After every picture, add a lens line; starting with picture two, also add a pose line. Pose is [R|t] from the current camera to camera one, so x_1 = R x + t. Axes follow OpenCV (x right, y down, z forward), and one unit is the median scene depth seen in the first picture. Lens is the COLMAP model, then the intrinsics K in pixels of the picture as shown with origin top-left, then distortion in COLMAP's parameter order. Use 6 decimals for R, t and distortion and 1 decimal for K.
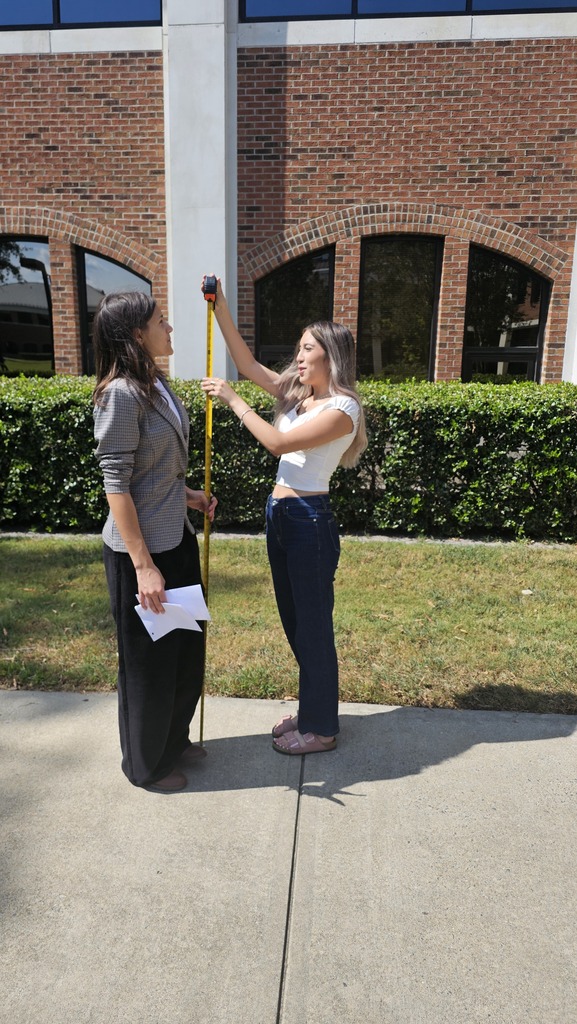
lens RADIAL K [[699.1, 0, 286.8], [0, 699.1, 510.9], [0, 0, 1]] dist [-0.004577, -0.001023]
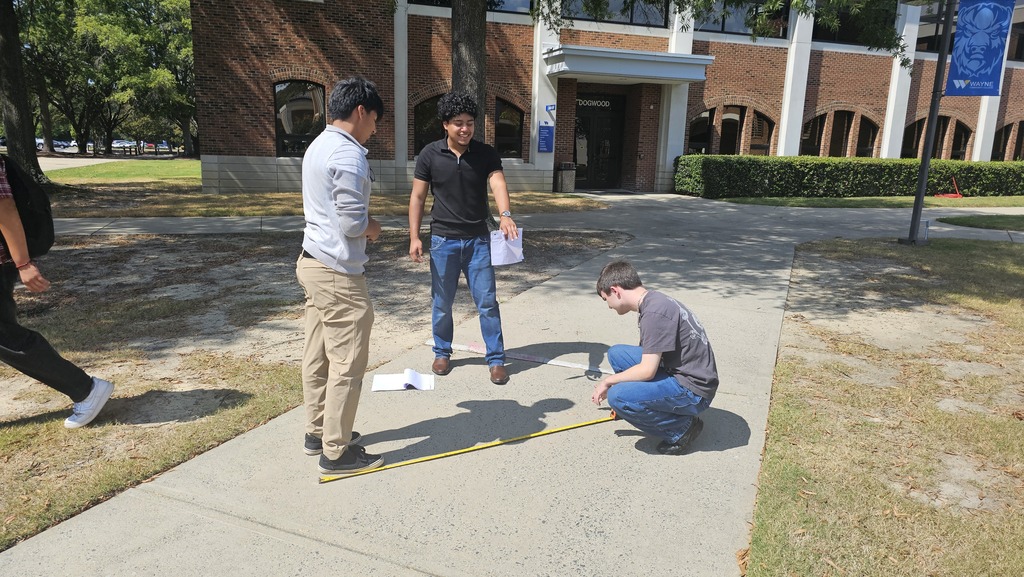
lens RADIAL K [[699.1, 0, 512.1], [0, 699.1, 288.9], [0, 0, 1]] dist [-0.004577, -0.001023]
pose [[0.737273, 0.152076, -0.658256, 1.228928], [-0.165191, 0.985340, 0.042620, 0.496613], [0.655088, 0.077315, 0.751586, -2.239724]]
